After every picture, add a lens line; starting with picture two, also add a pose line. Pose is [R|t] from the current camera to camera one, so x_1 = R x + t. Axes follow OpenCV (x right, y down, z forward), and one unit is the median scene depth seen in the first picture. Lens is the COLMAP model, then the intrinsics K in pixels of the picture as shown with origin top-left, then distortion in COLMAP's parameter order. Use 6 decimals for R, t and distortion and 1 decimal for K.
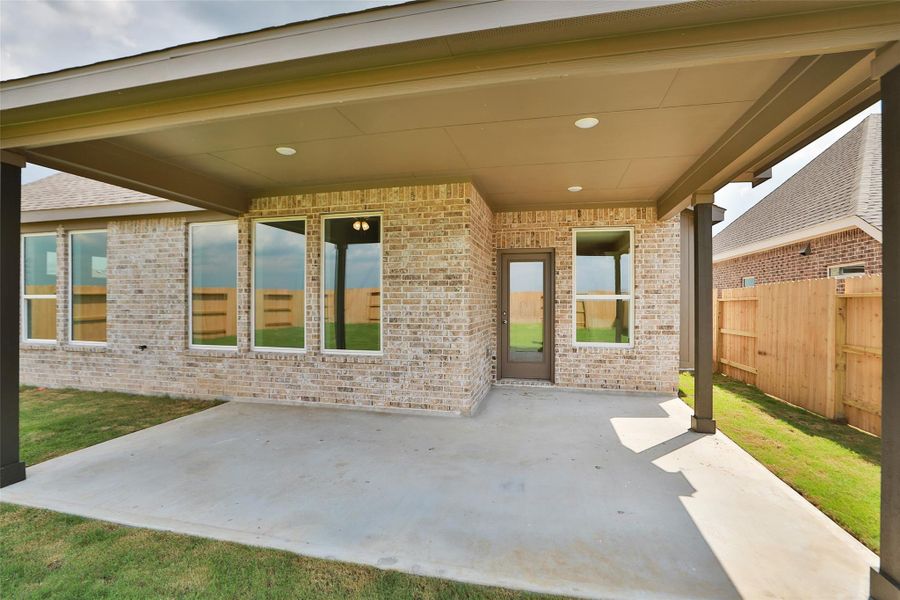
lens RADIAL K [[439.0, 0, 450.0], [0, 439.0, 300.0], [0, 0, 1]] dist [-0.026260, -0.000065]
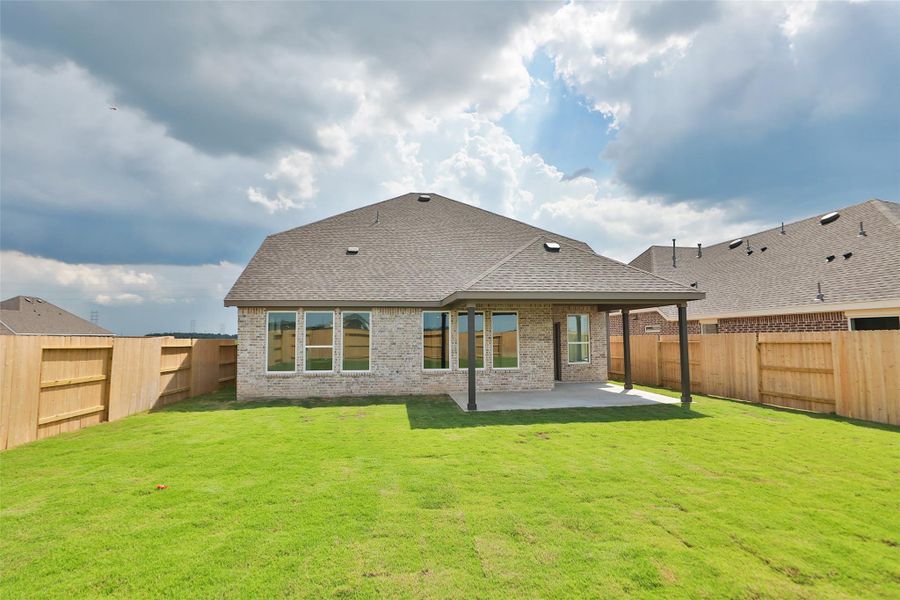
lens RADIAL K [[401.1, 0, 450.0], [0, 401.1, 300.0], [0, 0, 1]] dist [0.000794, 0.000366]
pose [[0.928606, 0.018115, 0.370624, -1.144855], [0.001011, 0.998680, -0.051344, -0.123591], [-0.371065, 0.048053, 0.927363, -0.819231]]
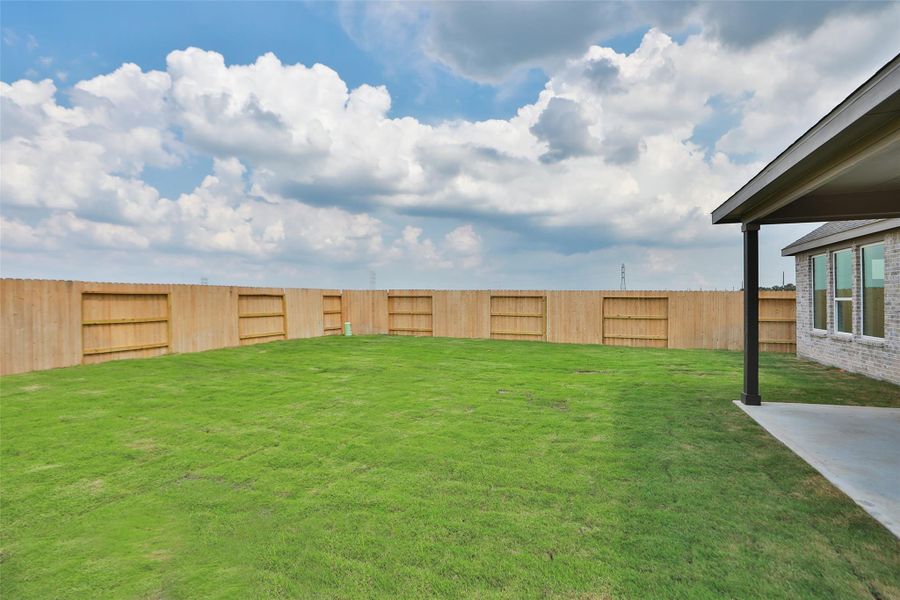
lens RADIAL K [[439.0, 0, 450.0], [0, 439.0, 300.0], [0, 0, 1]] dist [-0.026260, -0.000065]
pose [[-0.103027, 0.002487, -0.994675, 0.464046], [-0.007347, 0.999968, 0.003261, -0.000862], [0.994651, 0.007644, -0.103005, -0.041123]]
